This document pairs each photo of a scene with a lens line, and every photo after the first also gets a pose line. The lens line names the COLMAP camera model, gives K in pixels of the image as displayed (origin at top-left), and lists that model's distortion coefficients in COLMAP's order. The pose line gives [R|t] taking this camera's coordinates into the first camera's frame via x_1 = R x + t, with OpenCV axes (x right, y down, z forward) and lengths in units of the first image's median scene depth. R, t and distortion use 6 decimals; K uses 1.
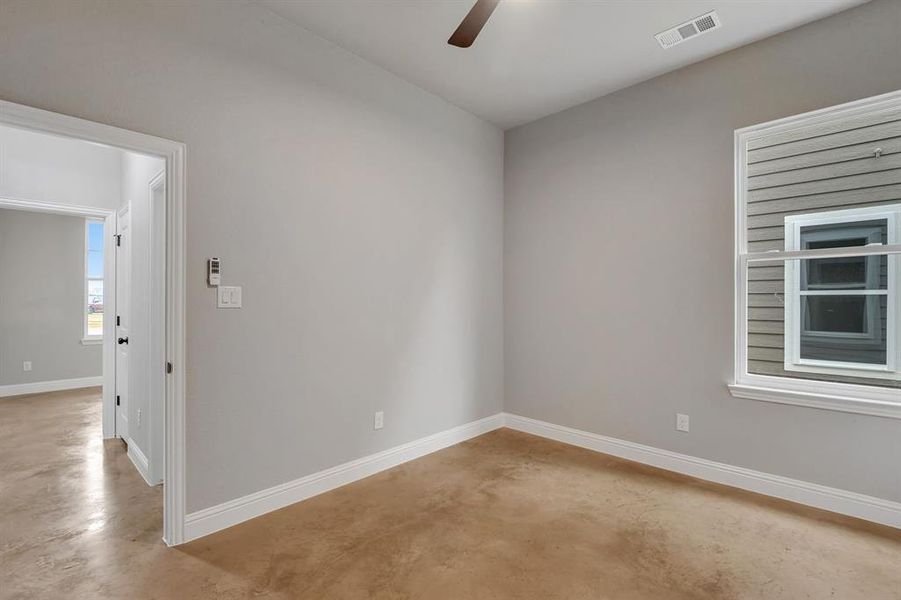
lens RADIAL K [[412.0, 0, 451.3], [0, 412.0, 302.7], [0, 0, 1]] dist [0.000193, -0.001533]
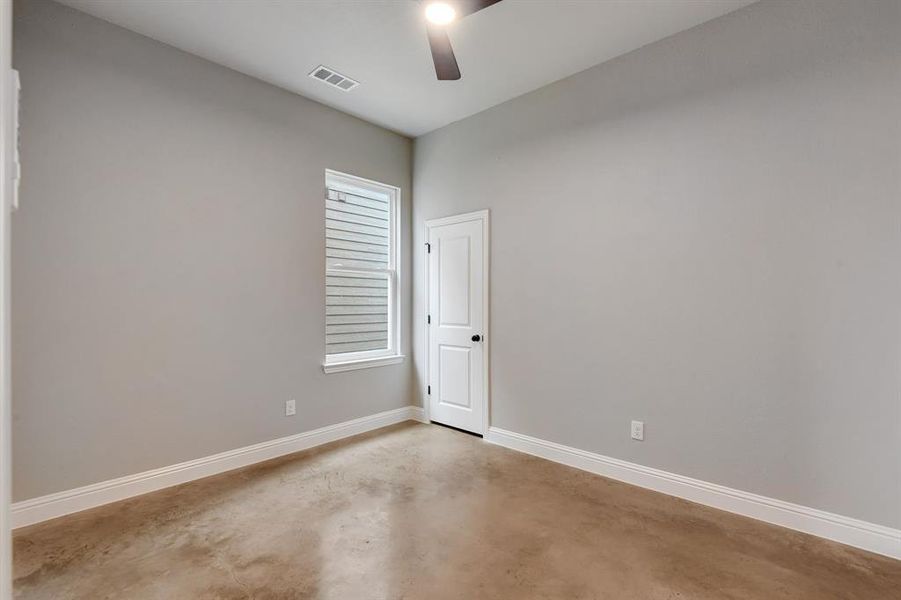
lens RADIAL K [[412.0, 0, 448.6], [0, 412.0, 299.8], [0, 0, 1]] dist [0.000193, -0.001533]
pose [[-0.033707, 0.012897, 0.999349, -0.564748], [0.004596, 0.999908, -0.012749, 0.014400], [-0.999421, 0.004163, -0.033763, 0.596201]]
